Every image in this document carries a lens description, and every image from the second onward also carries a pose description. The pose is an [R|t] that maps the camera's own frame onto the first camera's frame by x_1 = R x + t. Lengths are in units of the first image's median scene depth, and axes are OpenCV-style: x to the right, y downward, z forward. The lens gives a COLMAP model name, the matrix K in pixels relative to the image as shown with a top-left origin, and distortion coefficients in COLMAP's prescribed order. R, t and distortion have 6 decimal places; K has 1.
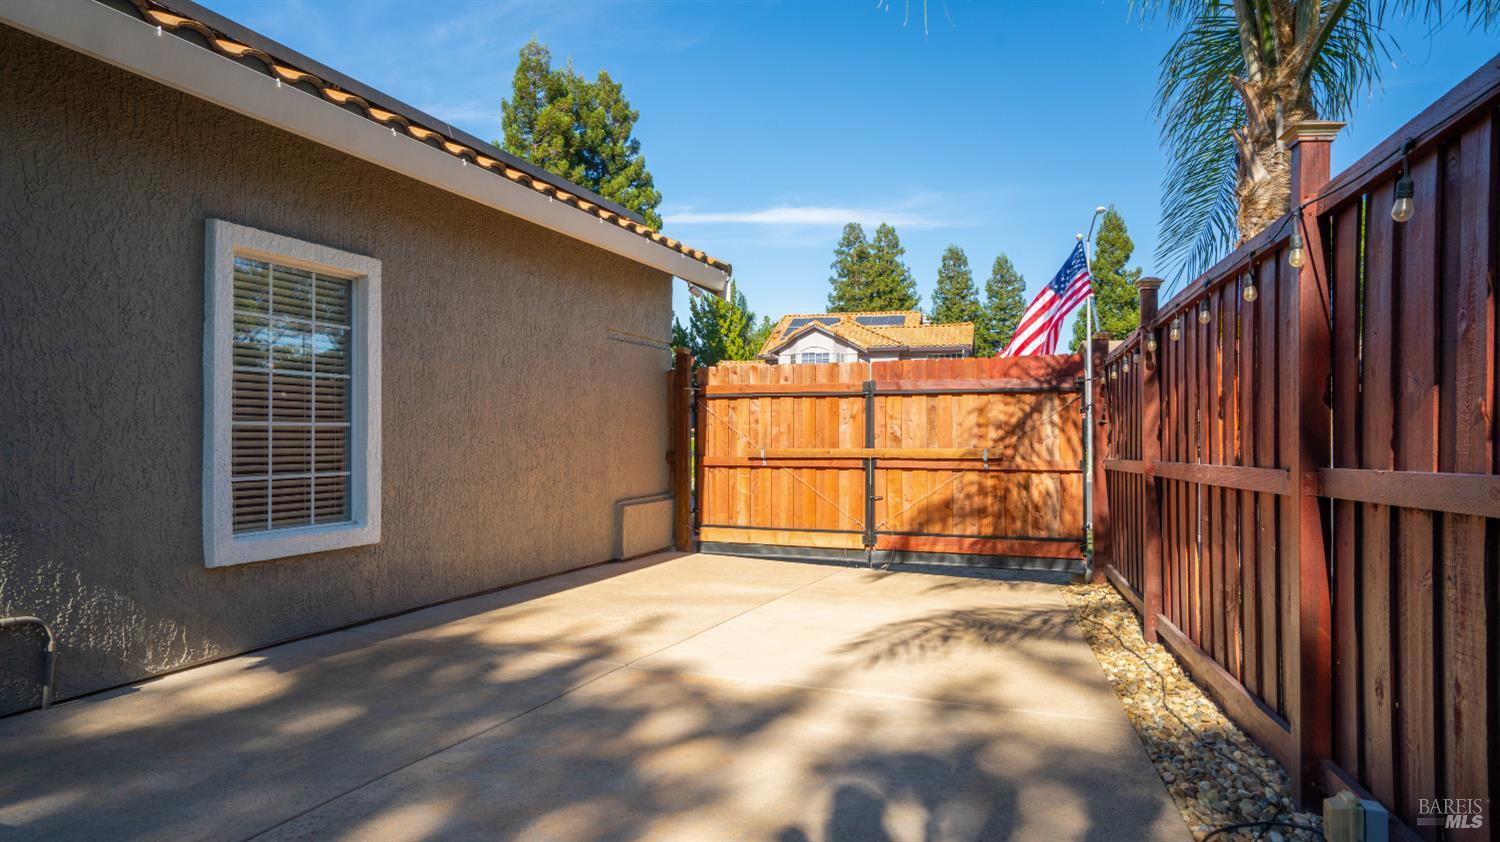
lens RADIAL K [[933.1, 0, 750.0], [0, 933.1, 421.0], [0, 0, 1]] dist [-0.001122, -0.000171]
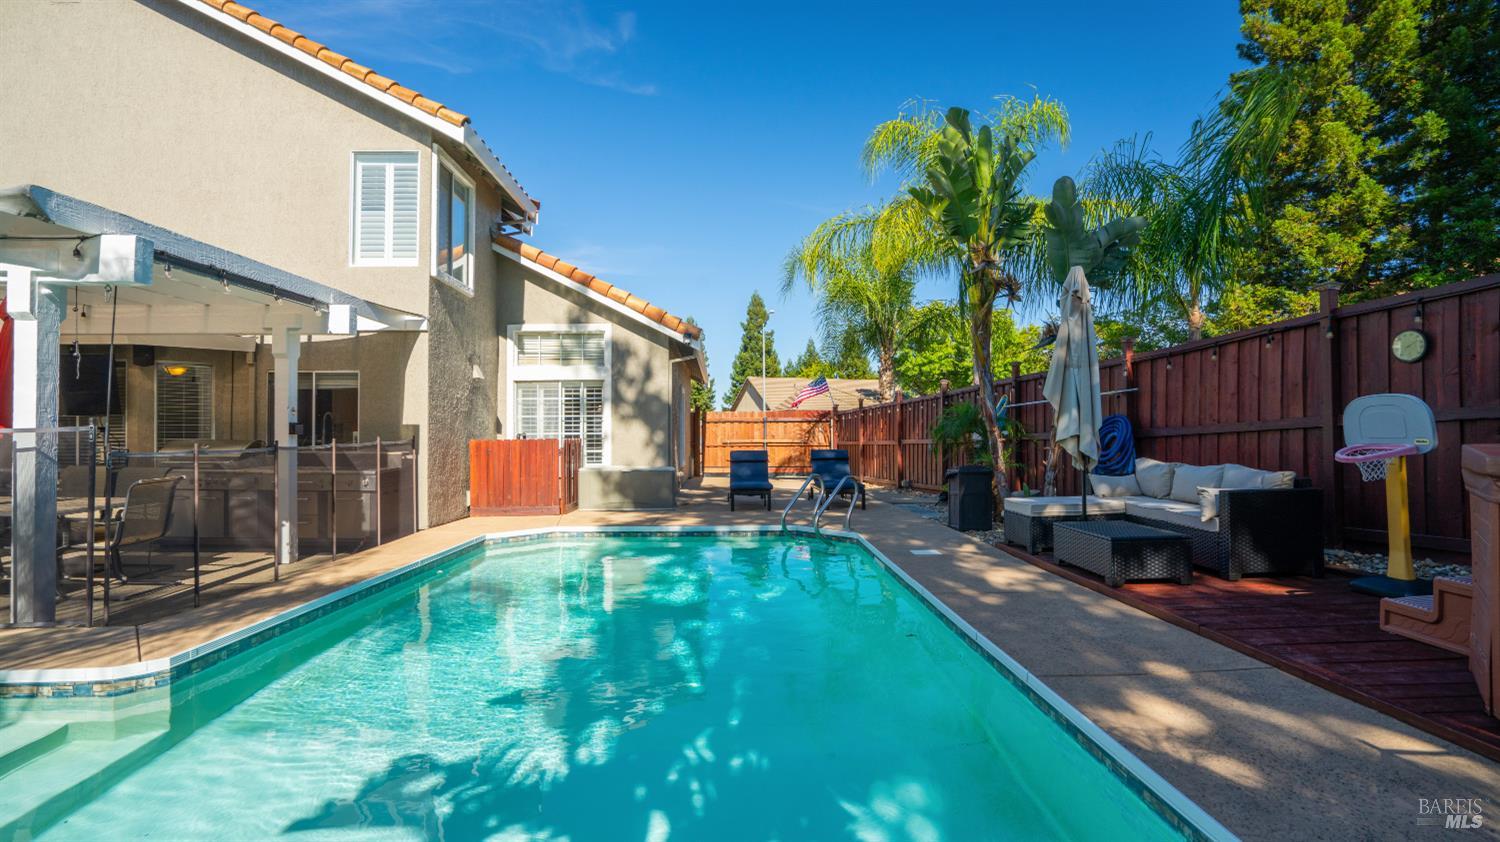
lens RADIAL K [[684.9, 0, 750.0], [0, 684.9, 421.0], [0, 0, 1]] dist [-0.074238, 0.032823]
pose [[0.928147, 0.000124, 0.372214, -0.742253], [0.001685, 0.999988, -0.004535, -0.021626], [-0.372210, 0.004836, 0.928136, -1.056042]]
